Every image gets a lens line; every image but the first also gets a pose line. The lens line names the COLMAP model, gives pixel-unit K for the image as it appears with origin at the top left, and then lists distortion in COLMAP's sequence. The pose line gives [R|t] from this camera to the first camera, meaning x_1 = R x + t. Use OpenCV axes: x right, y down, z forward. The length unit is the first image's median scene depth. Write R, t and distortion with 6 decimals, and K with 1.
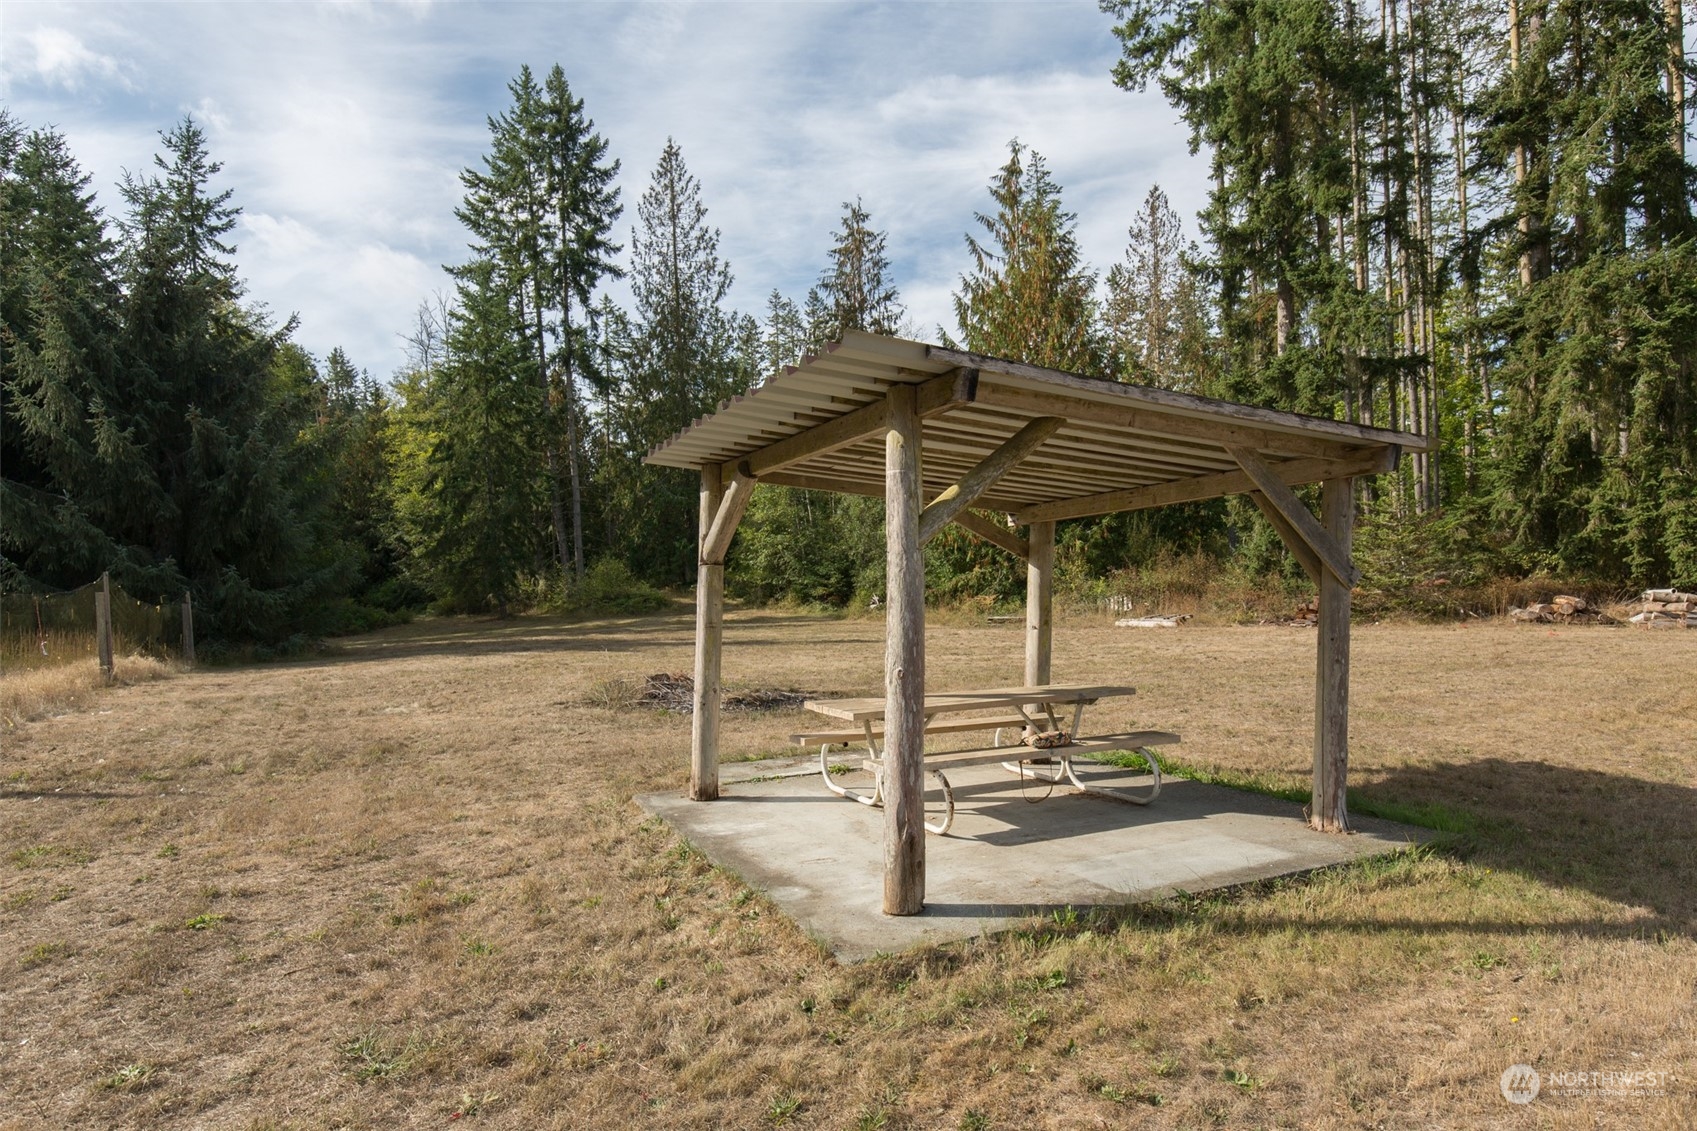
lens RADIAL K [[965.2, 0, 855.4], [0, 965.2, 634.6], [0, 0, 1]] dist [0.002773, 0.000518]
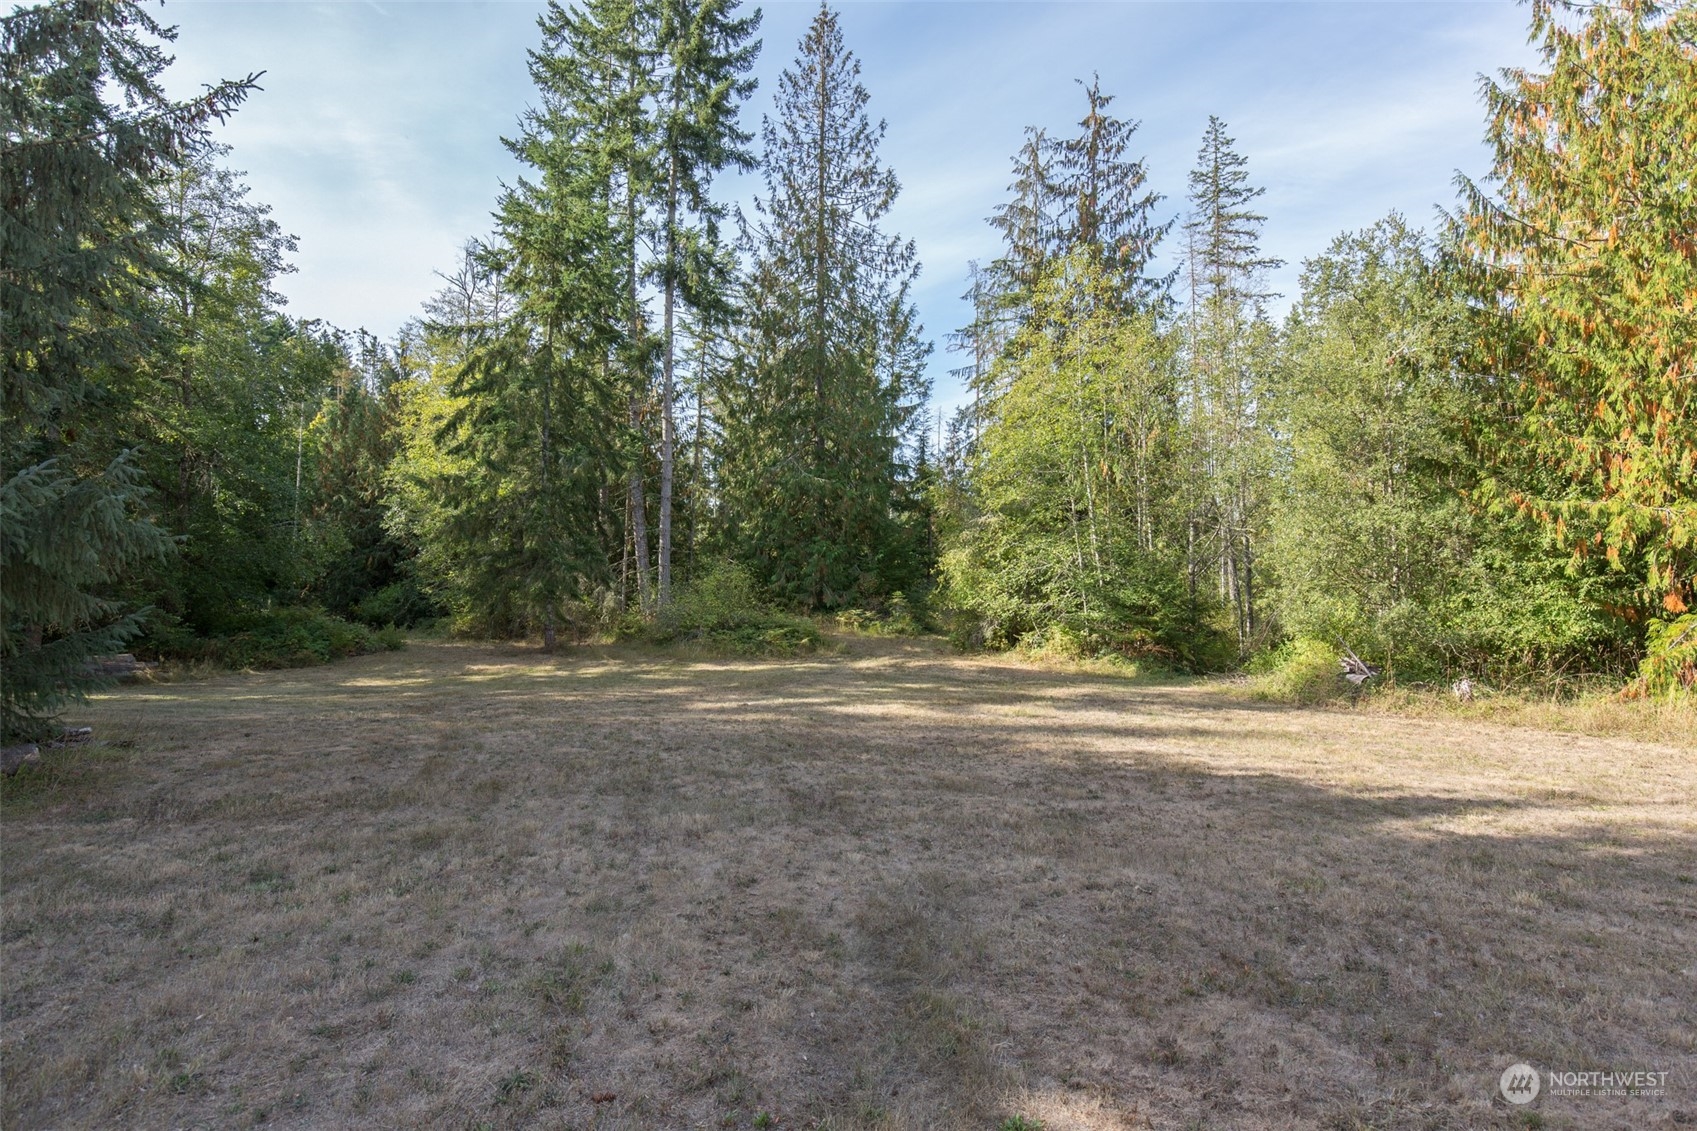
lens RADIAL K [[932.6, 0, 849.3], [0, 932.6, 569.6], [0, 0, 1]] dist [-0.001025, -0.003091]
pose [[0.998614, 0.048917, -0.019430, -0.144184], [-0.050688, 0.993222, -0.104598, -0.013805], [0.014181, 0.105438, 0.994325, 0.357020]]
